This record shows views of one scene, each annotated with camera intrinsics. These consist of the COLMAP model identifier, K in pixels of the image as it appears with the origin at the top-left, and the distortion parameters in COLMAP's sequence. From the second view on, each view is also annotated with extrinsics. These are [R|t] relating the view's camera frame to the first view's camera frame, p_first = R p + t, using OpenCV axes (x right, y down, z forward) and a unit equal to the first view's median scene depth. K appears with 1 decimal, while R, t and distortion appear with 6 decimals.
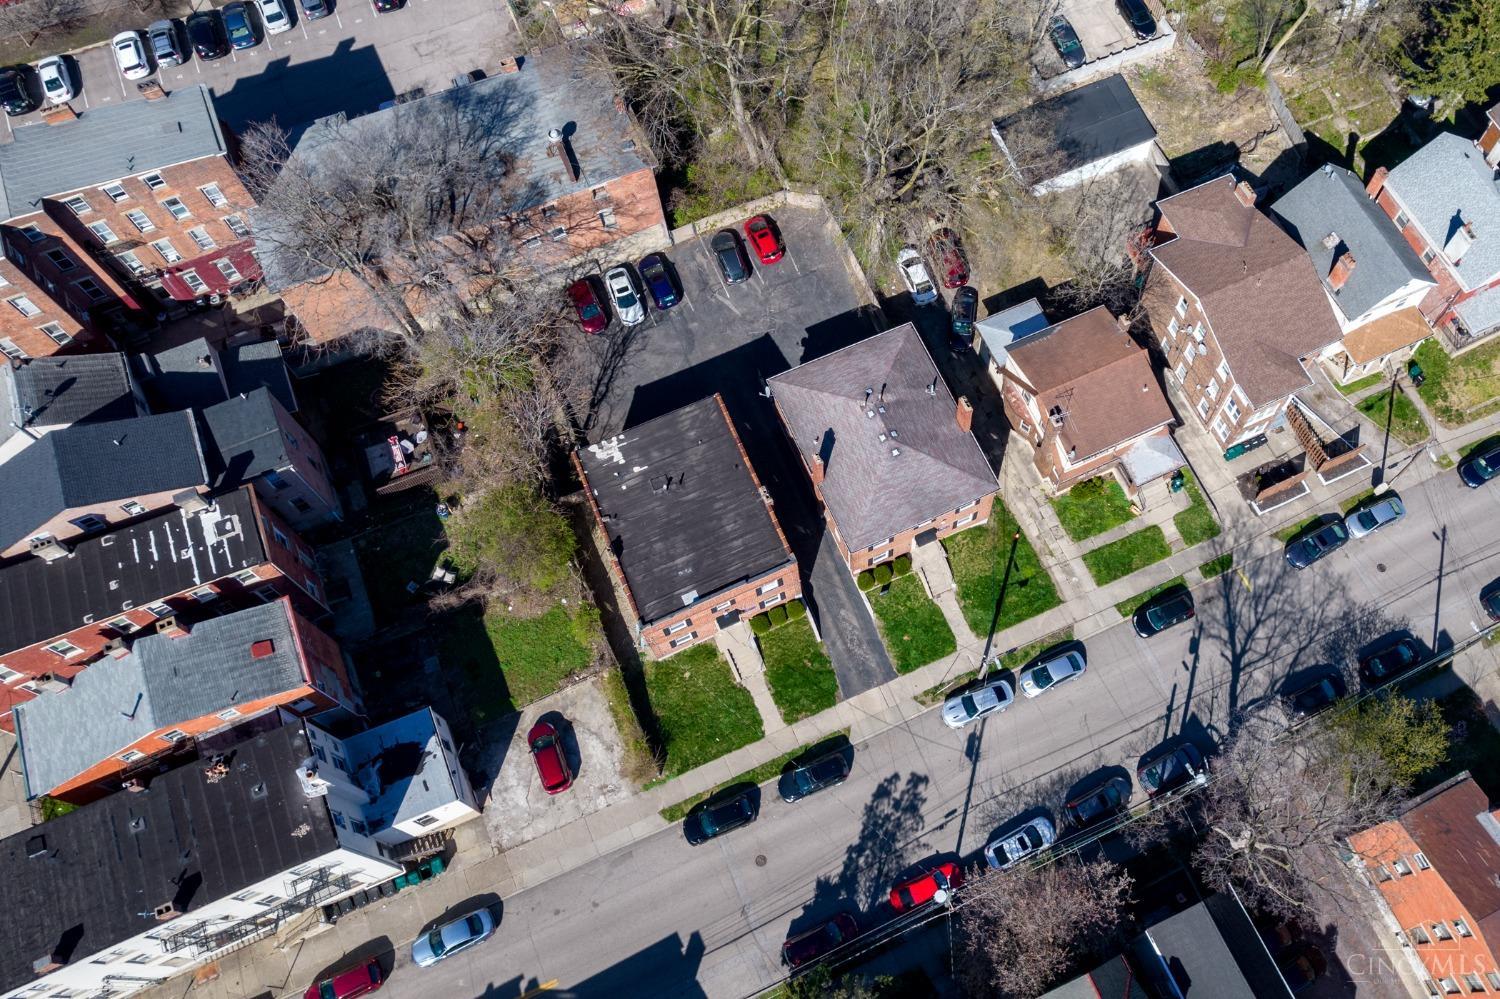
lens RADIAL K [[1198.6, 0, 890.1], [0, 1198.6, 496.5], [0, 0, 1]] dist [-0.072107, 0.058110]
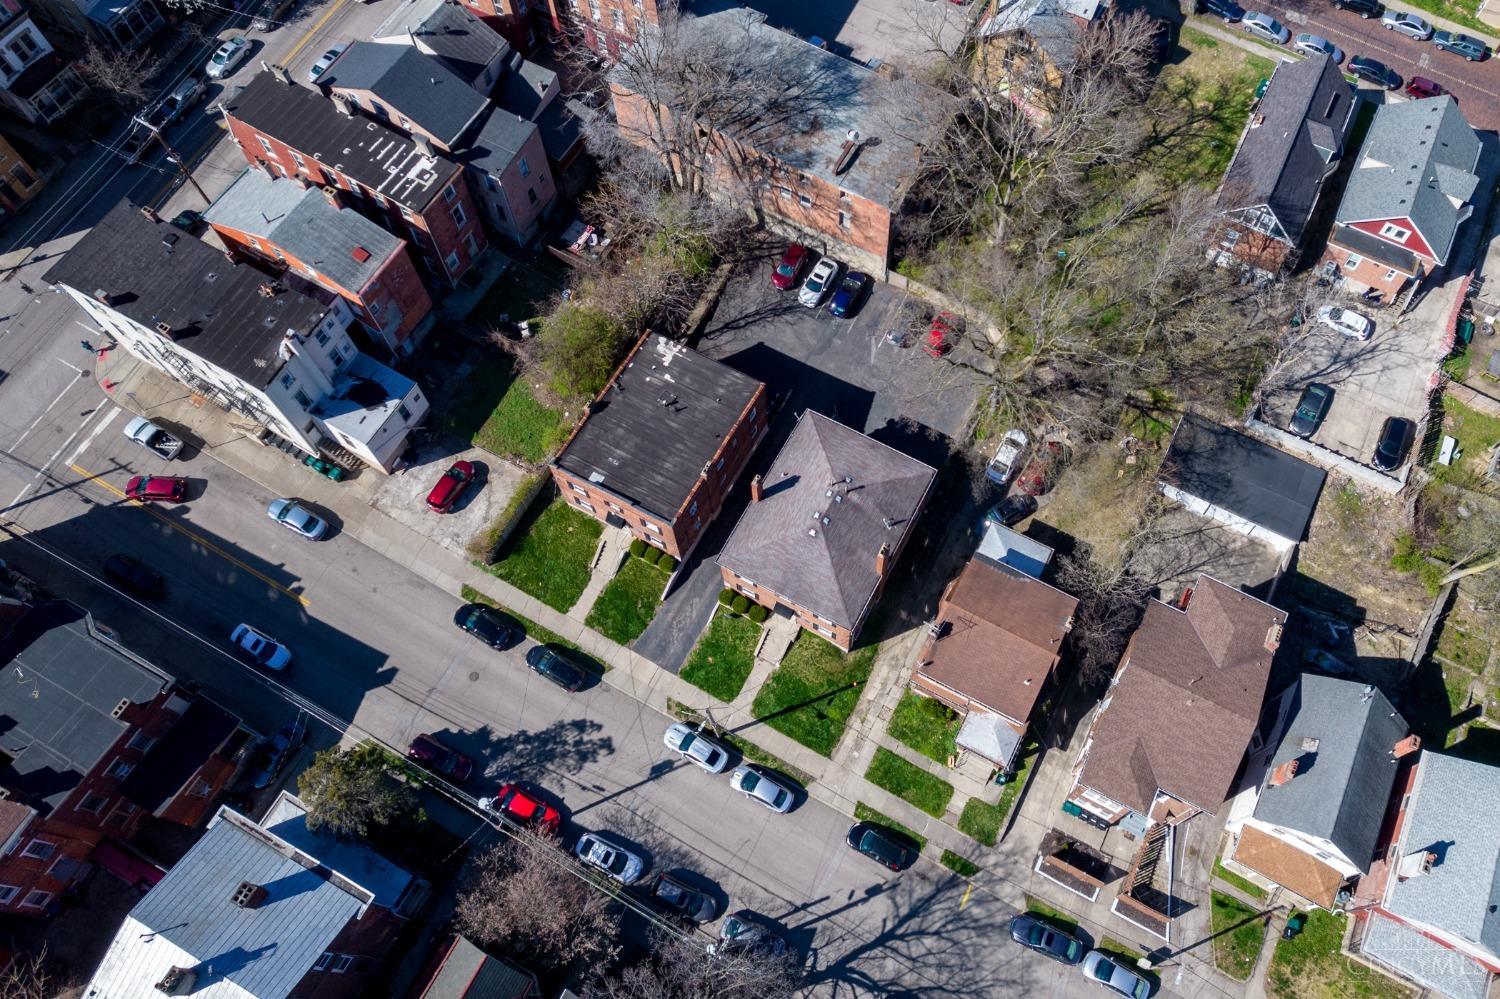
lens RADIAL K [[1094.9, 0, 801.4], [0, 1094.9, 462.1], [0, 0, 1]] dist [-0.057300, 0.007376]
pose [[0.600492, 0.717106, -0.353792, 0.286355], [-0.737581, 0.667617, 0.101303, -0.163082], [0.308842, 0.200118, 0.929822, 0.068664]]
